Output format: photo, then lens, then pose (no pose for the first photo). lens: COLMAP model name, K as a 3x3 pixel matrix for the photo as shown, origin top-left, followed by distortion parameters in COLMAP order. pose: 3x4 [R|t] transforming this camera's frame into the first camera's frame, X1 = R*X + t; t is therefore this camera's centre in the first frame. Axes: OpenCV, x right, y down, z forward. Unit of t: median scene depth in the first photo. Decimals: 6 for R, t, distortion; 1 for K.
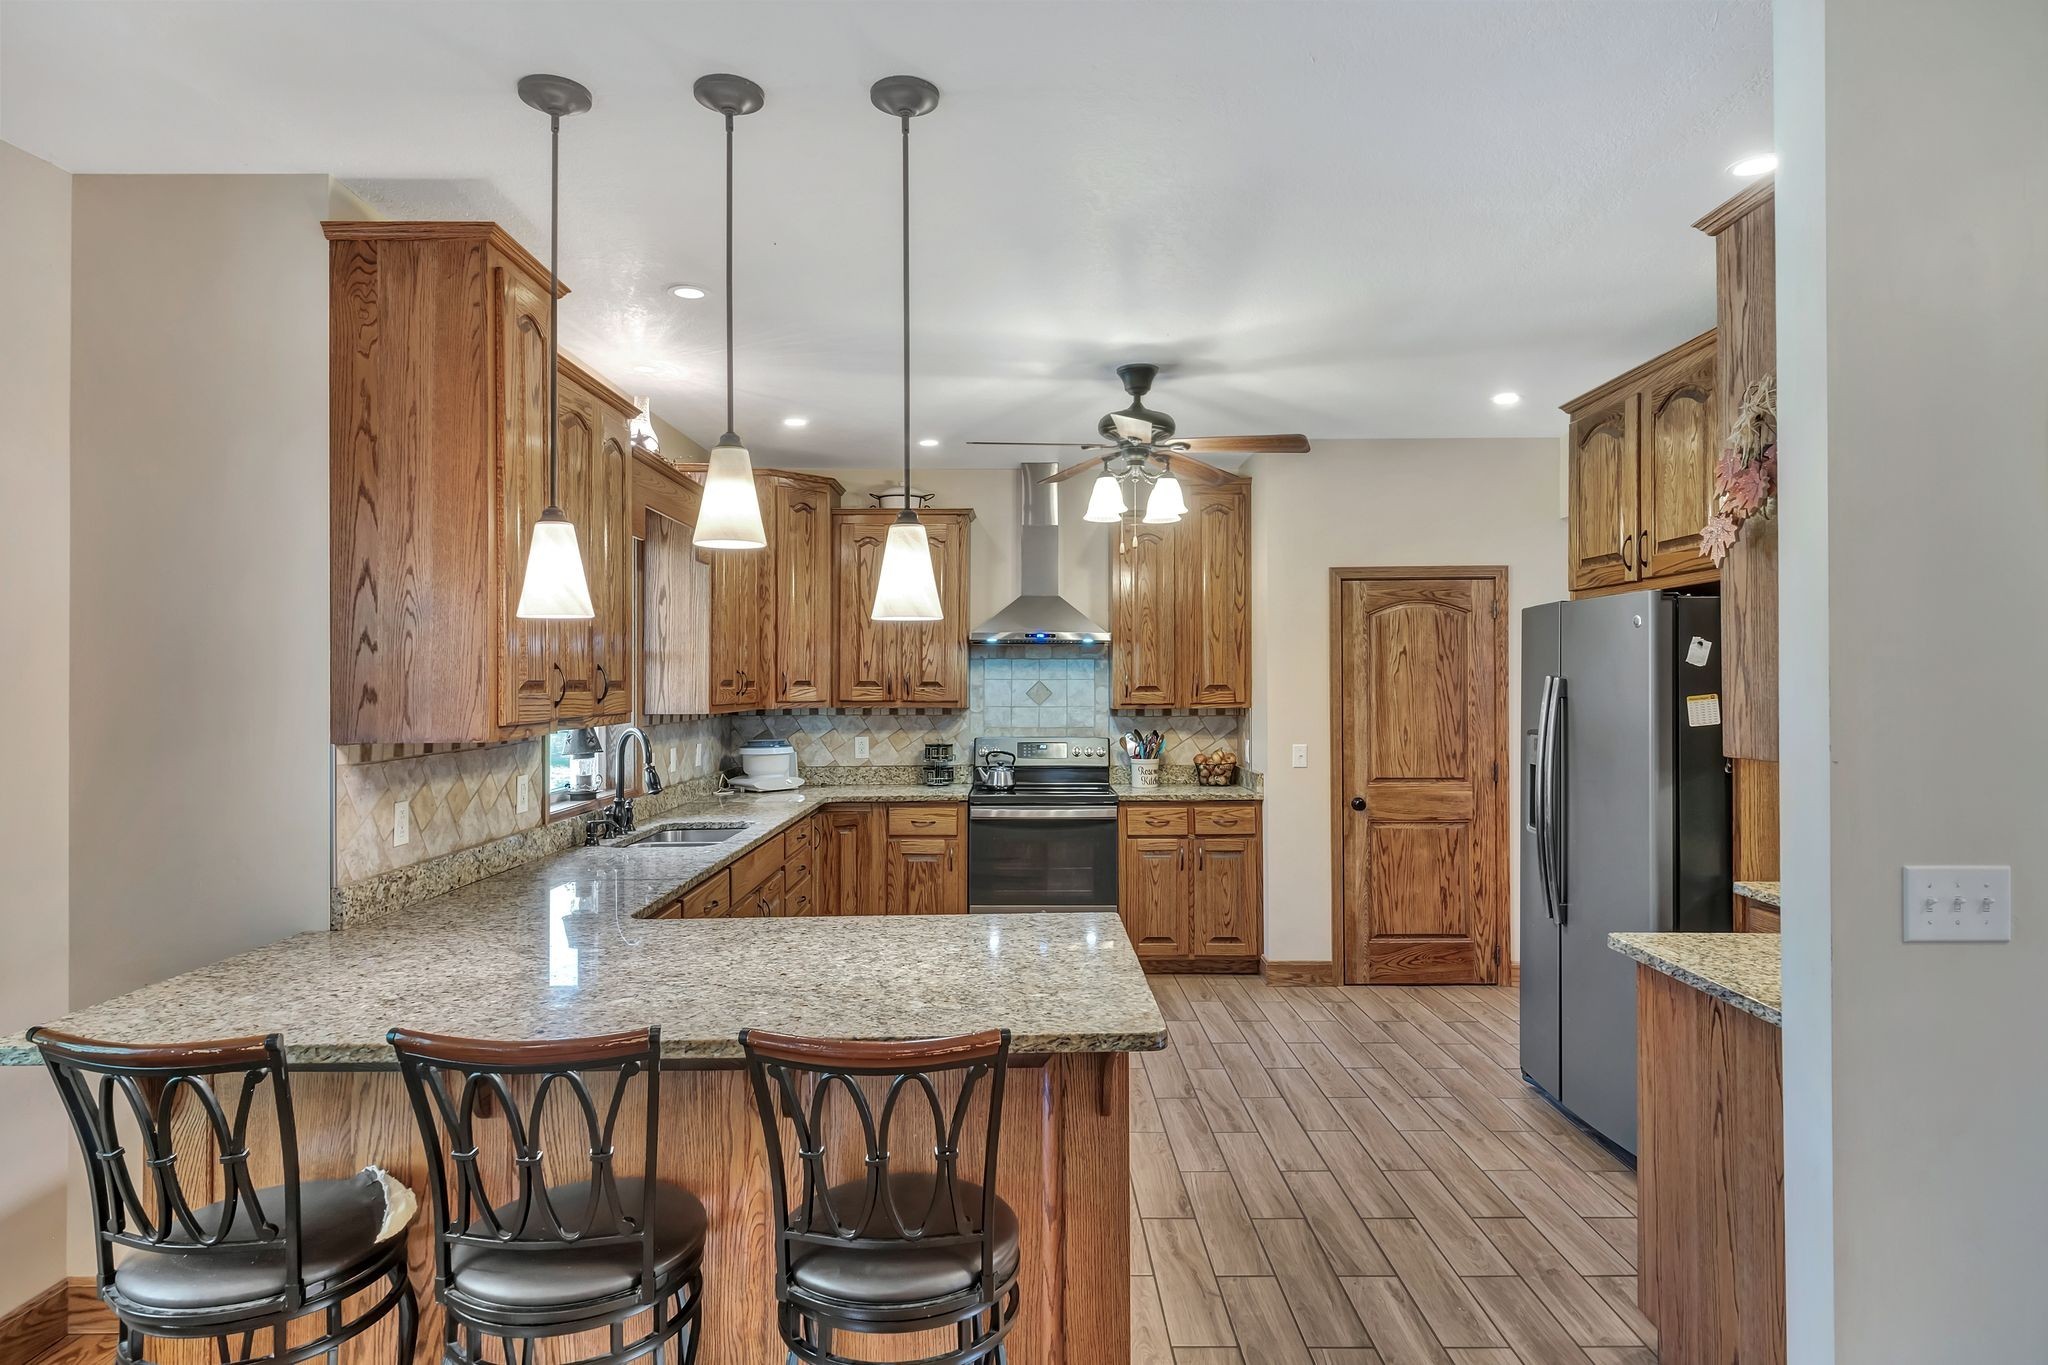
lens RADIAL K [[1122.1, 0, 1027.9], [0, 1122.1, 671.2], [0, 0, 1]] dist [0.016118, 0.000206]
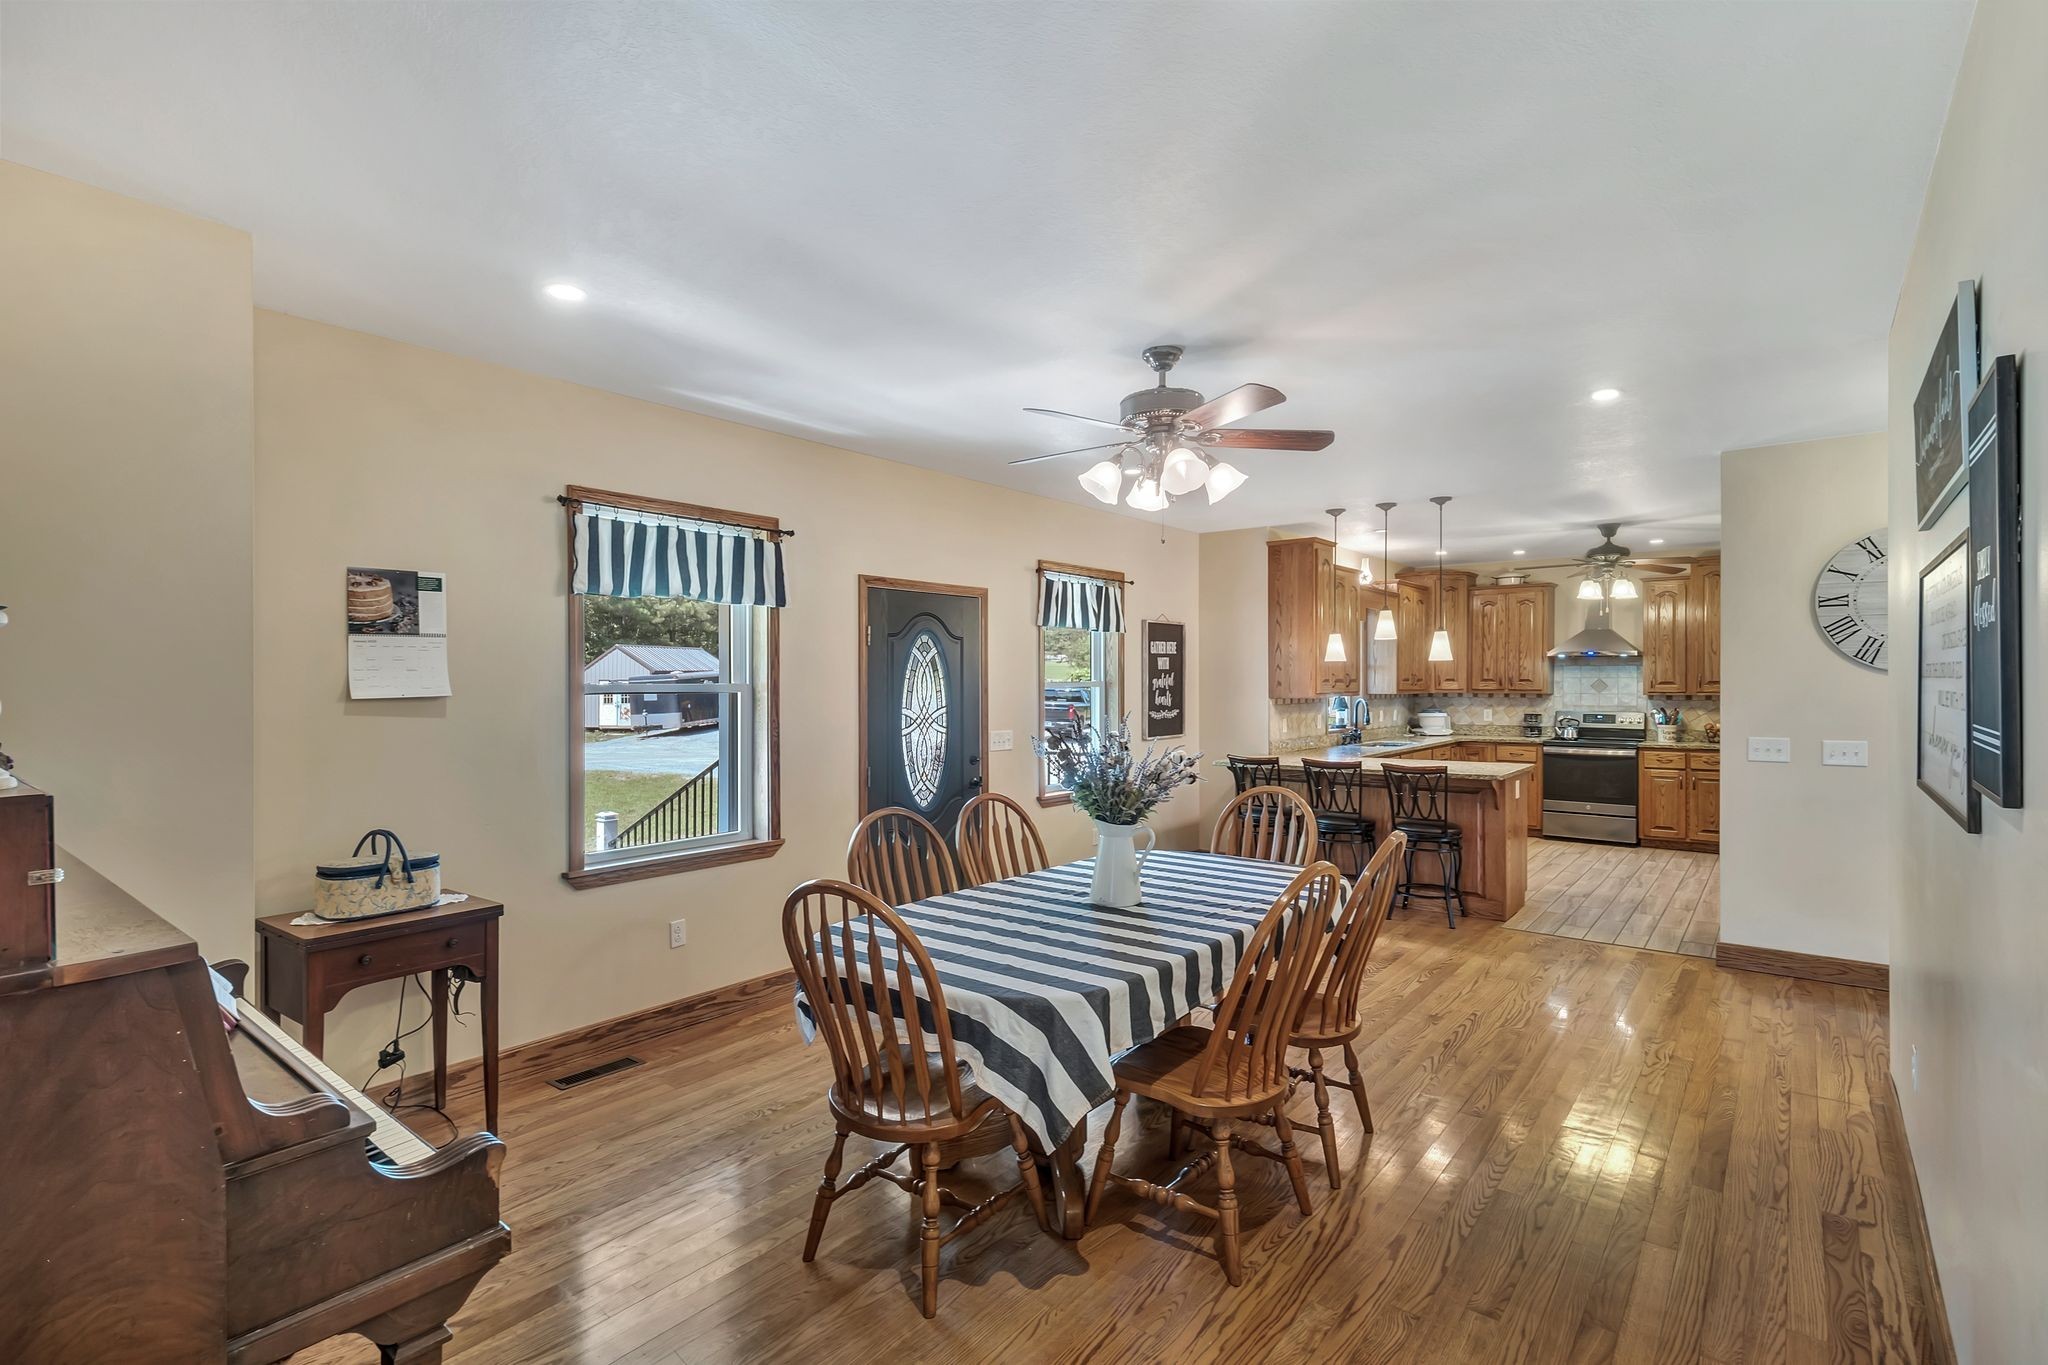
lens RADIAL K [[957.6, 0, 1034.2], [0, 957.6, 685.4], [0, 0, 1]] dist [0.000989, 0.000150]
pose [[0.777931, 0.004425, -0.628334, 0.291995], [0.006347, 0.999869, 0.014899, -0.009307], [0.628318, -0.015579, 0.777801, -0.769070]]
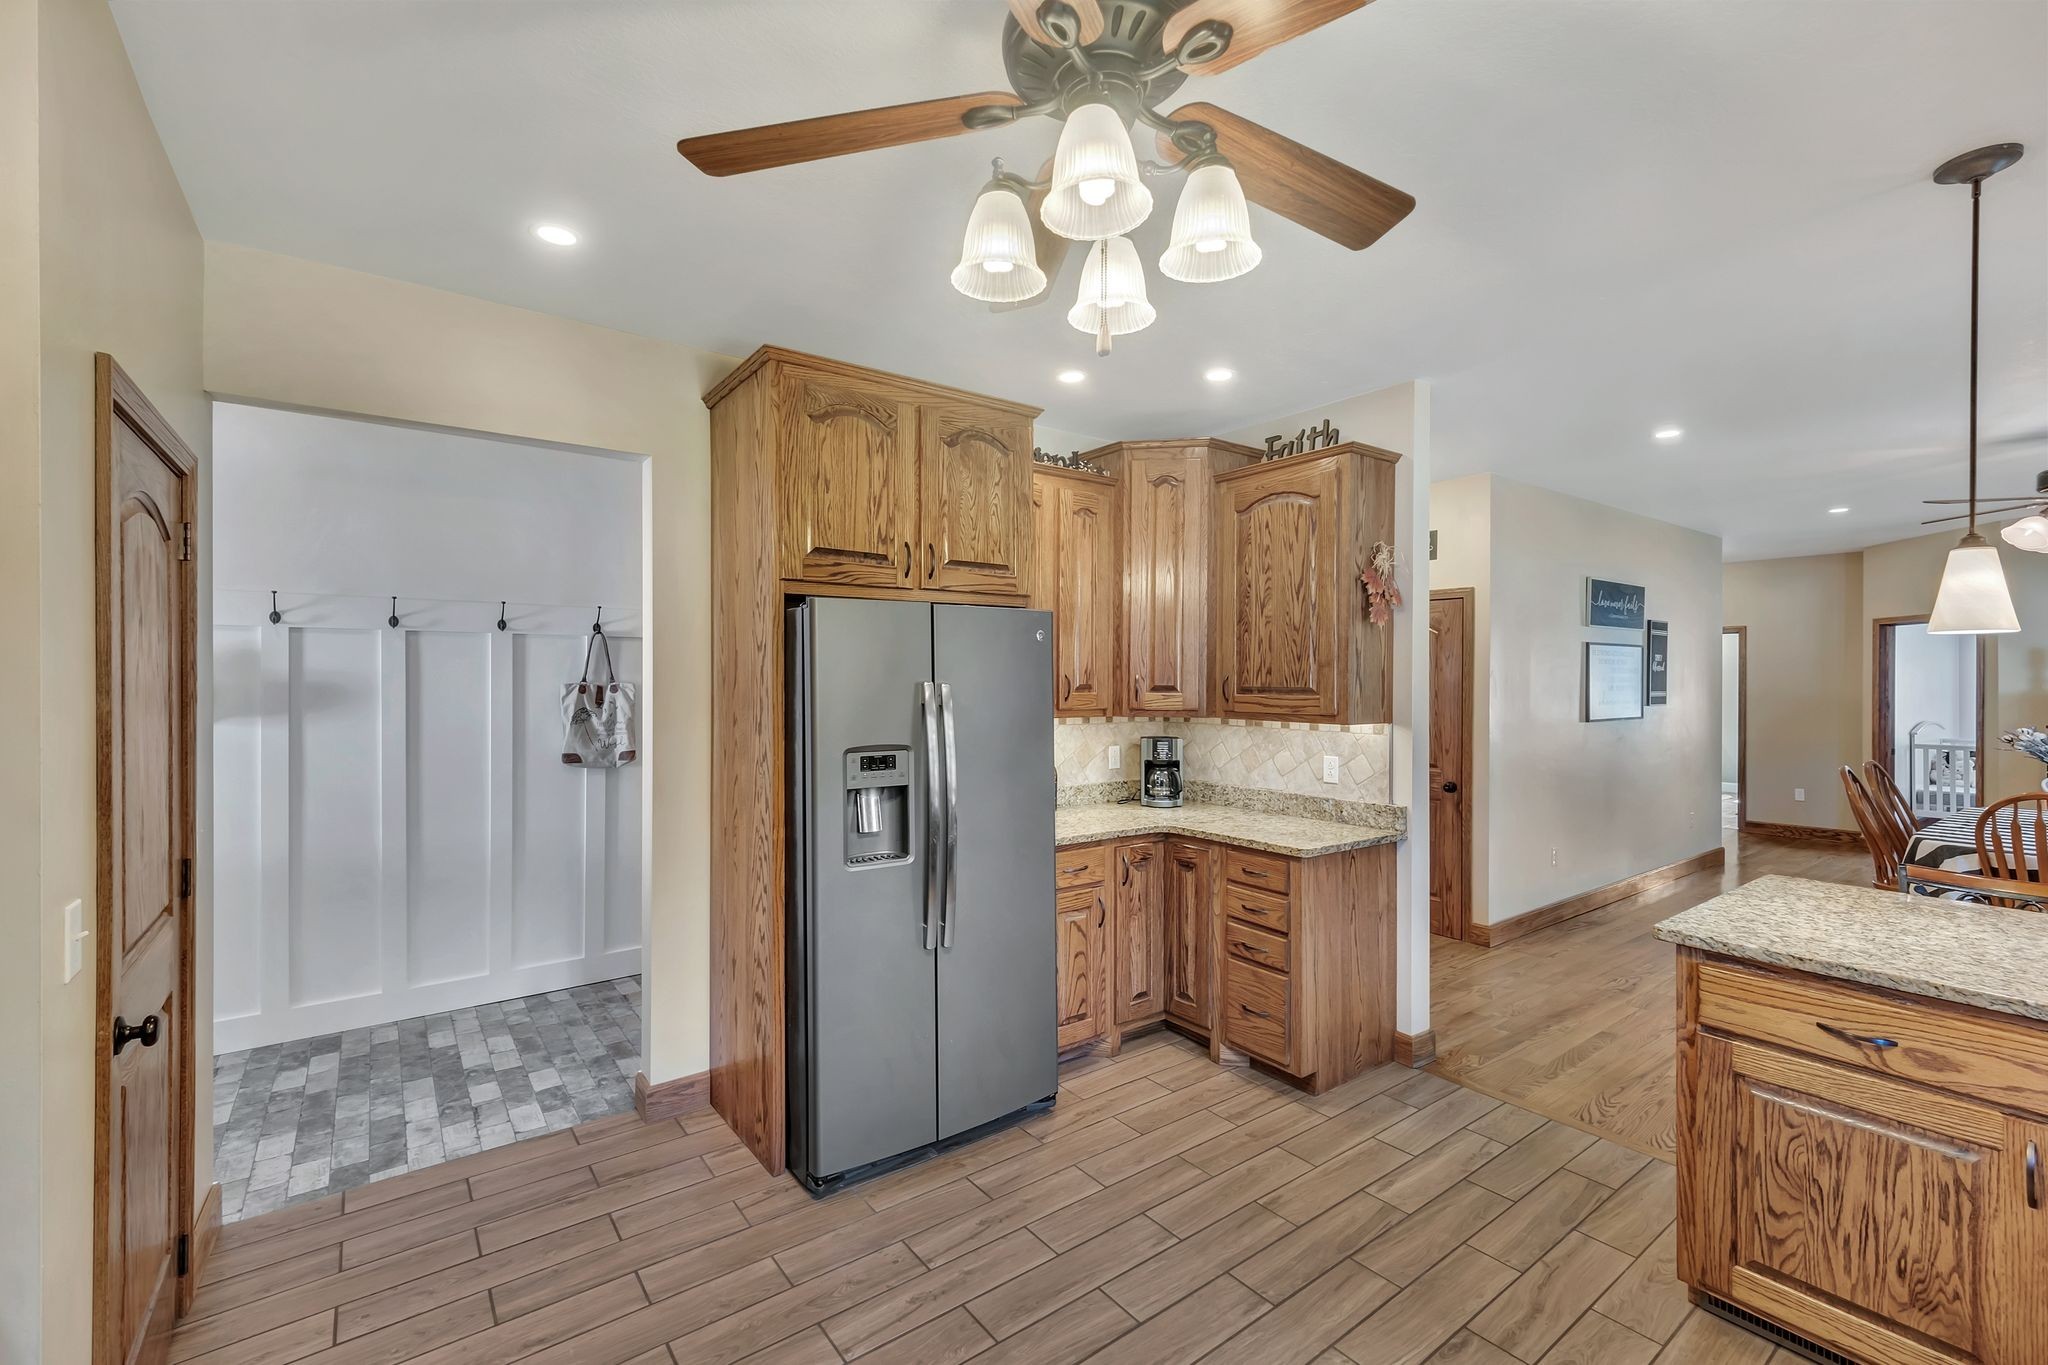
lens RADIAL K [[880.1, 0, 1014.6], [0, 880.1, 683.0], [0, 0, 1]] dist [0.002435, 0.000098]
pose [[-0.591948, -0.002945, 0.805971, -0.102267], [-0.007415, 0.999971, -0.001792, 0.003337], [-0.805942, -0.007037, -0.591953, 0.930524]]
